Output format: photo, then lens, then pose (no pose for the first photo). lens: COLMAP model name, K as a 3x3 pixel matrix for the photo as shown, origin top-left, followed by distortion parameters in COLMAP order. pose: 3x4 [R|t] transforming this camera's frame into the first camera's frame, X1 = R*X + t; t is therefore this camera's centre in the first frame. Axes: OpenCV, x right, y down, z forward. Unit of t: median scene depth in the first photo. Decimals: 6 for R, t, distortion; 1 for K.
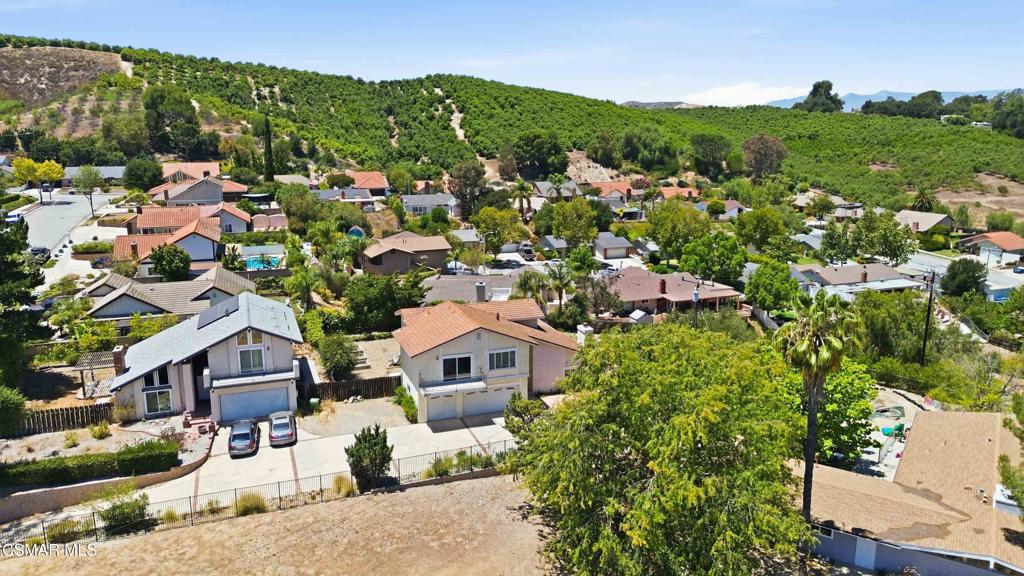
lens RADIAL K [[723.5, 0, 510.5], [0, 723.5, 289.1], [0, 0, 1]] dist [0.074141, -0.081361]
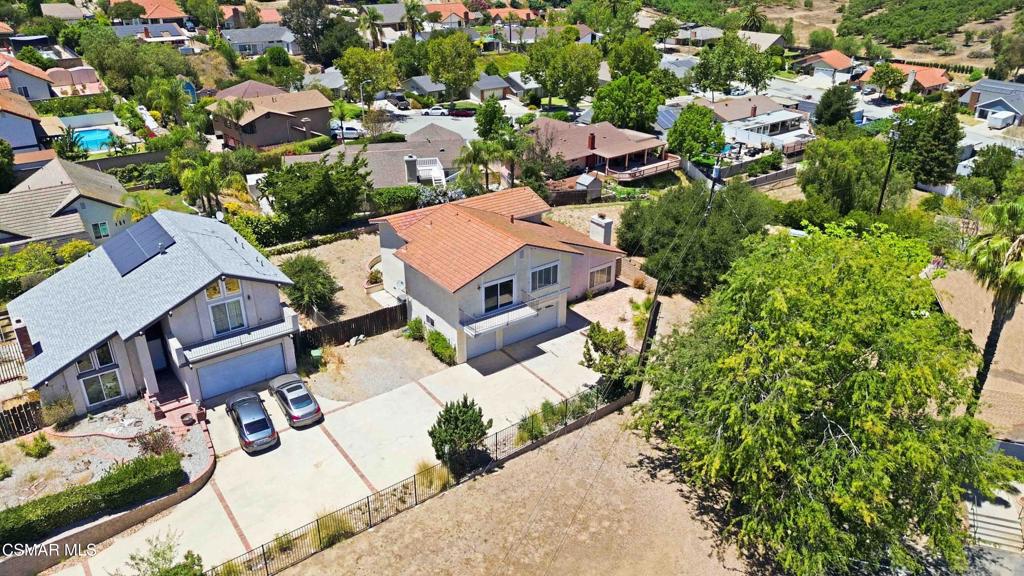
lens RADIAL K [[723.5, 0, 510.5], [0, 723.5, 289.1], [0, 0, 1]] dist [0.074141, -0.081361]
pose [[0.959178, -0.119343, 0.256388, -0.136544], [0.055449, 0.968362, 0.243311, -0.048175], [-0.277314, -0.219162, 0.935449, 0.117741]]
